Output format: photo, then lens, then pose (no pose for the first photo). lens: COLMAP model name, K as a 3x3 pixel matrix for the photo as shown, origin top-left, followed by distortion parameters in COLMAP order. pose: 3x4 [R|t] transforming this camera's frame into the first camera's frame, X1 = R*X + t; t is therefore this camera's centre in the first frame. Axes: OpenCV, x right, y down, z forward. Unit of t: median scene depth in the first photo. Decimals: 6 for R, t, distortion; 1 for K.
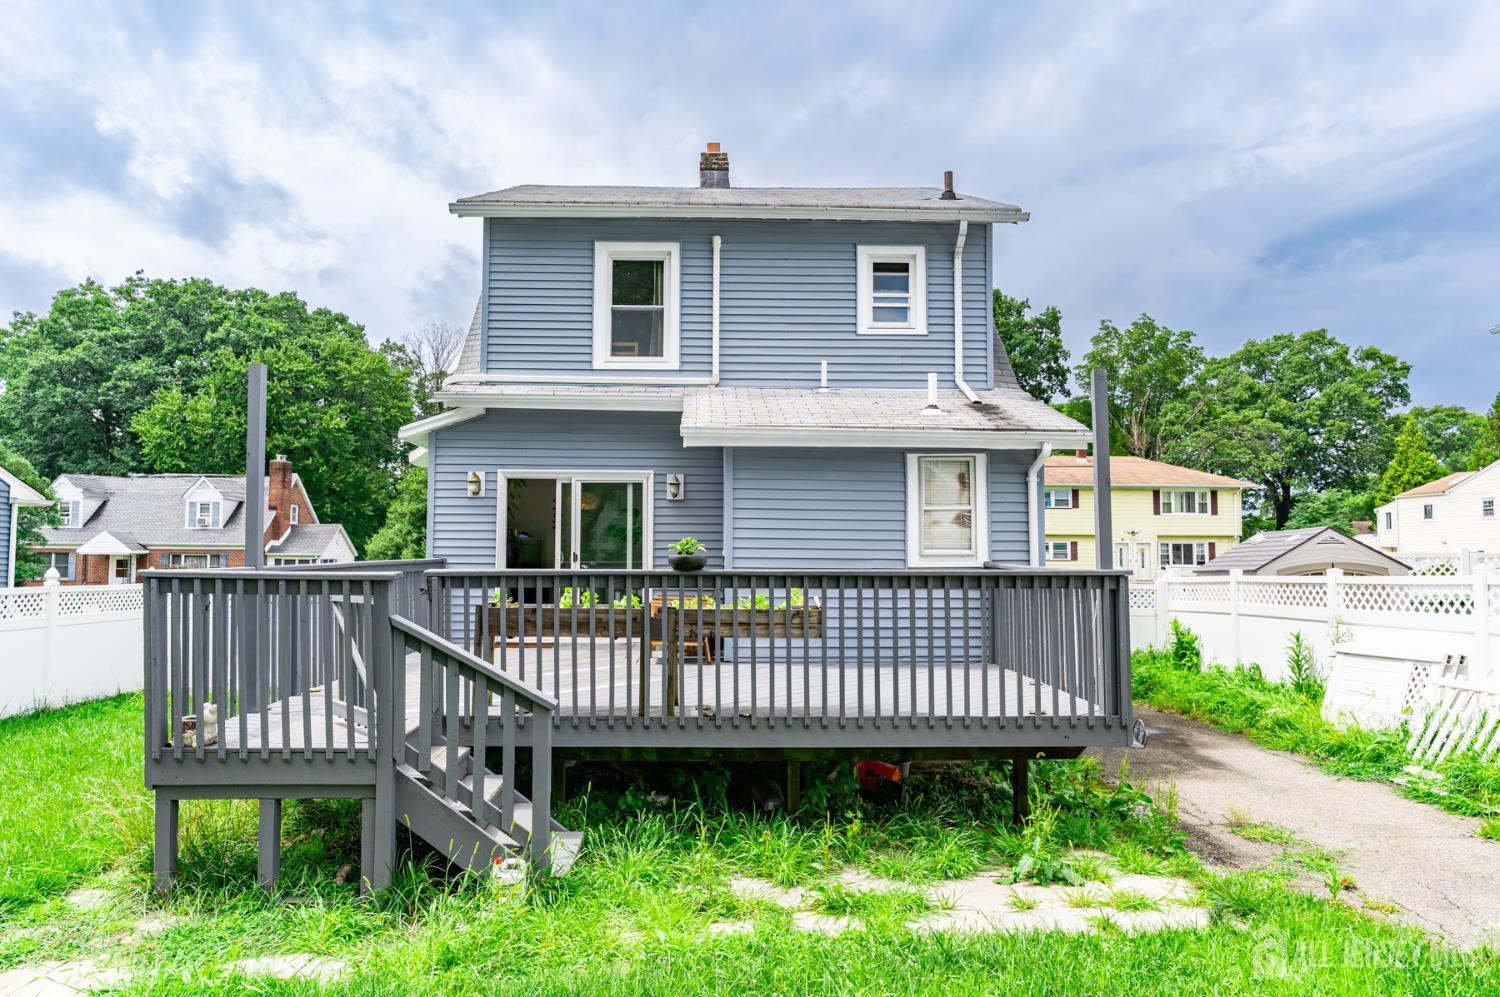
lens RADIAL K [[997.2, 0, 750.0], [0, 997.2, 498.5], [0, 0, 1]] dist [-0.000157, 0.001377]
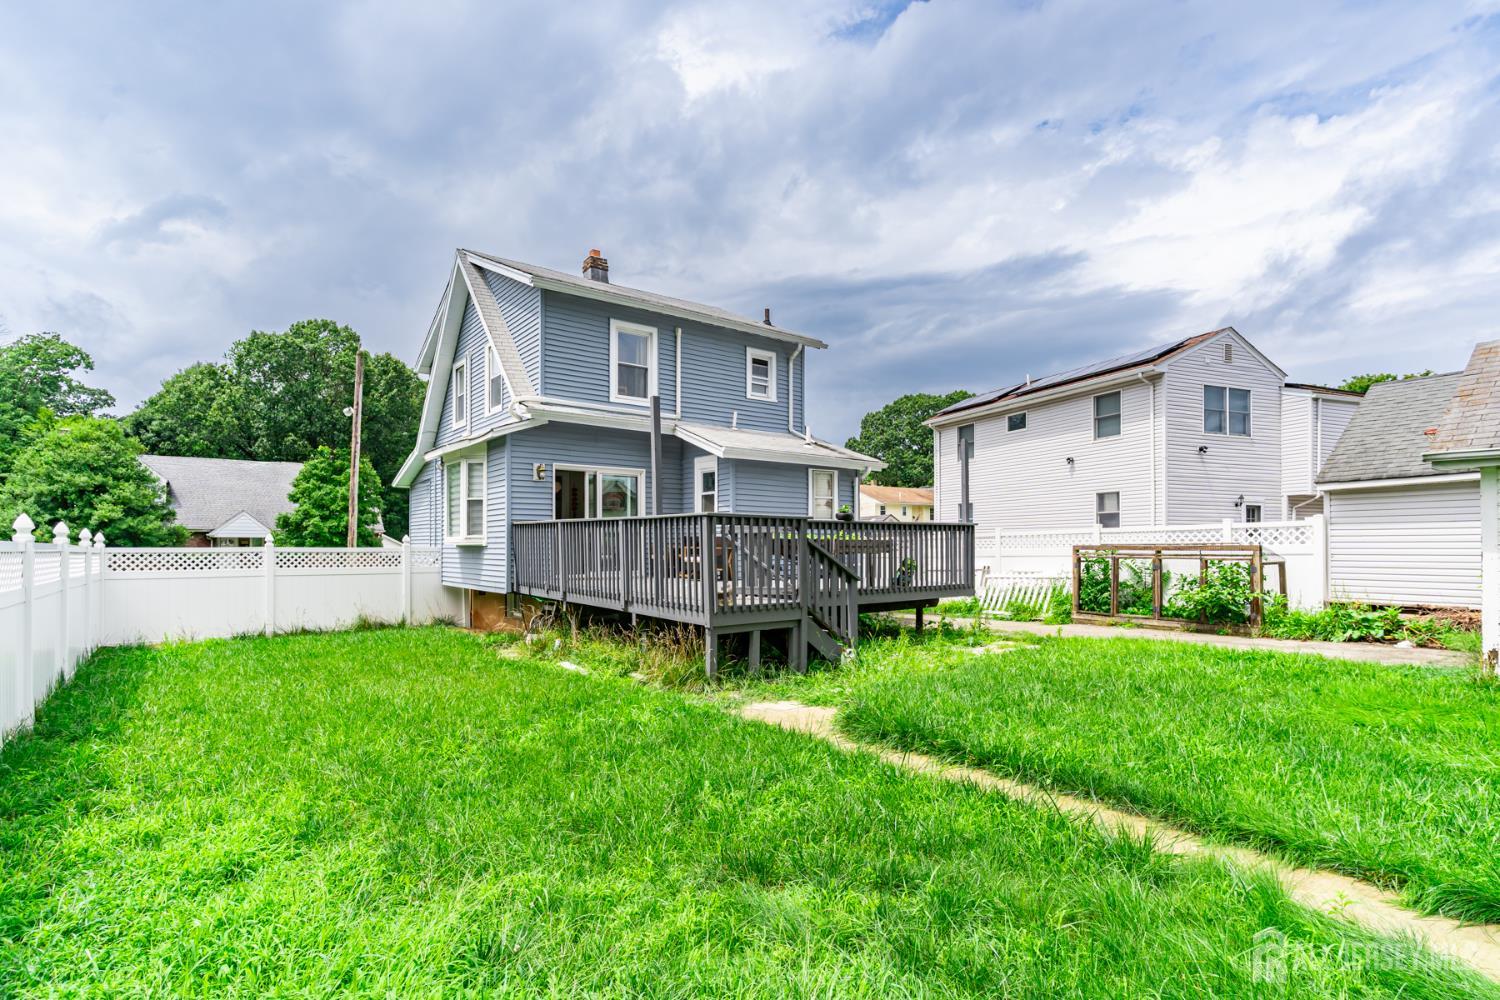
lens RADIAL K [[722.6, 0, 749.0], [0, 722.6, 533.8], [0, 0, 1]] dist [0.001315, 0.000036]
pose [[0.815524, 0.004562, 0.578706, -0.633278], [-0.029136, 0.999025, 0.033182, 0.032221], [-0.577990, -0.043922, 0.814861, -0.051439]]
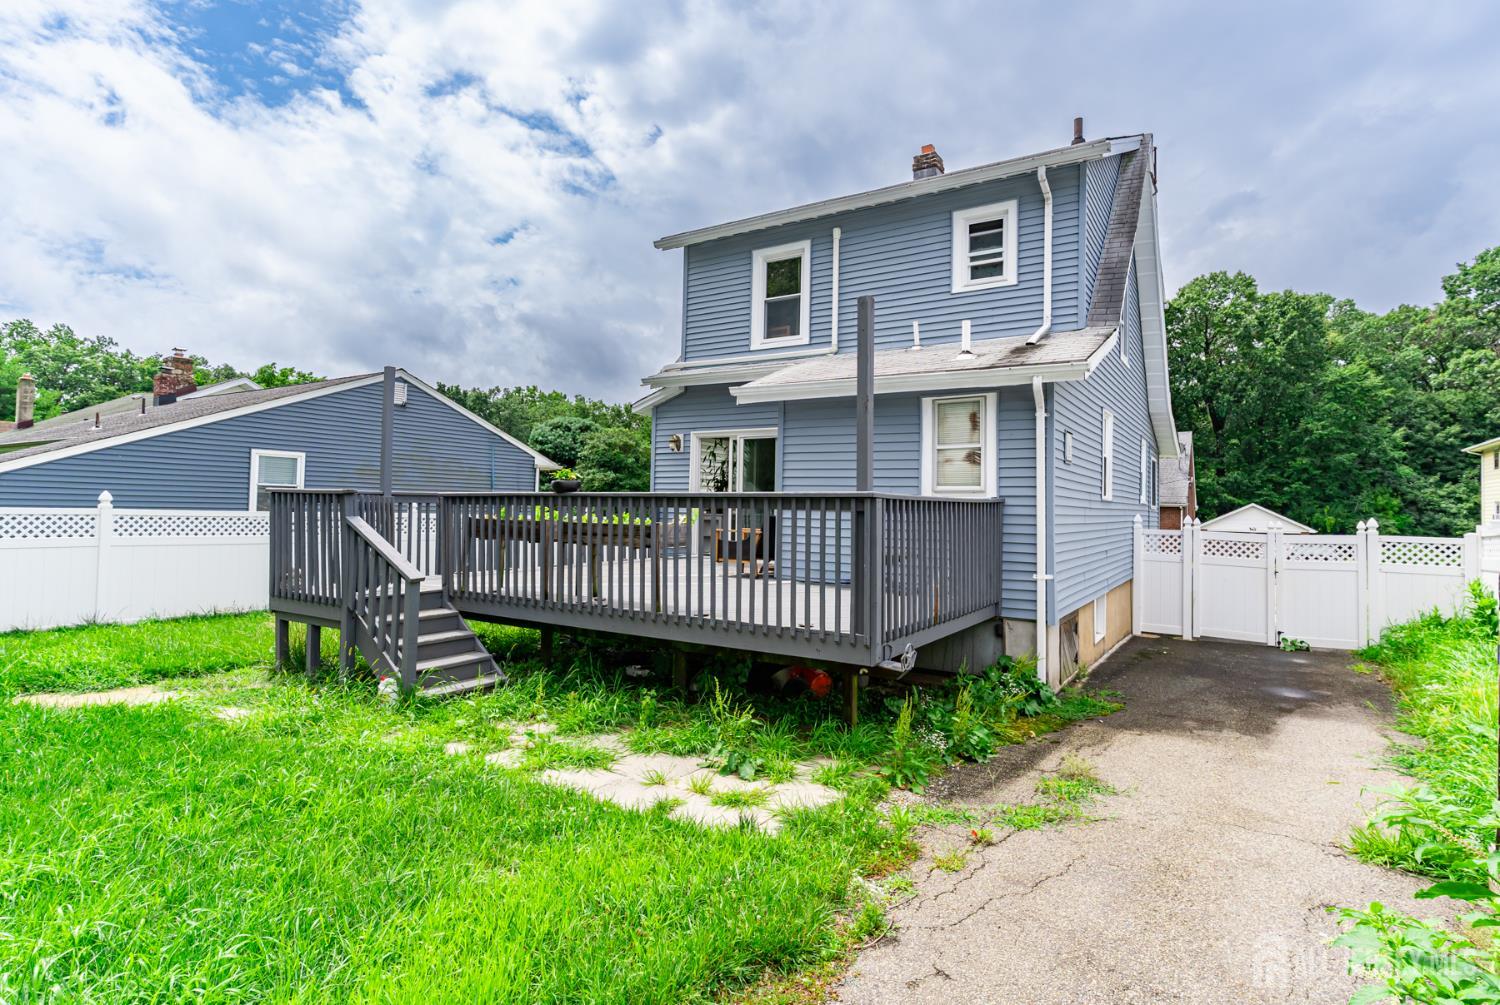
lens RADIAL K [[790.0, 0, 754.5], [0, 790.0, 485.4], [0, 0, 1]] dist [0.002282, 0.000120]
pose [[0.823882, -0.007415, -0.566713, 0.424555], [0.017283, 0.999778, 0.012044, 0.031681], [0.566498, -0.019718, 0.823827, 0.161589]]
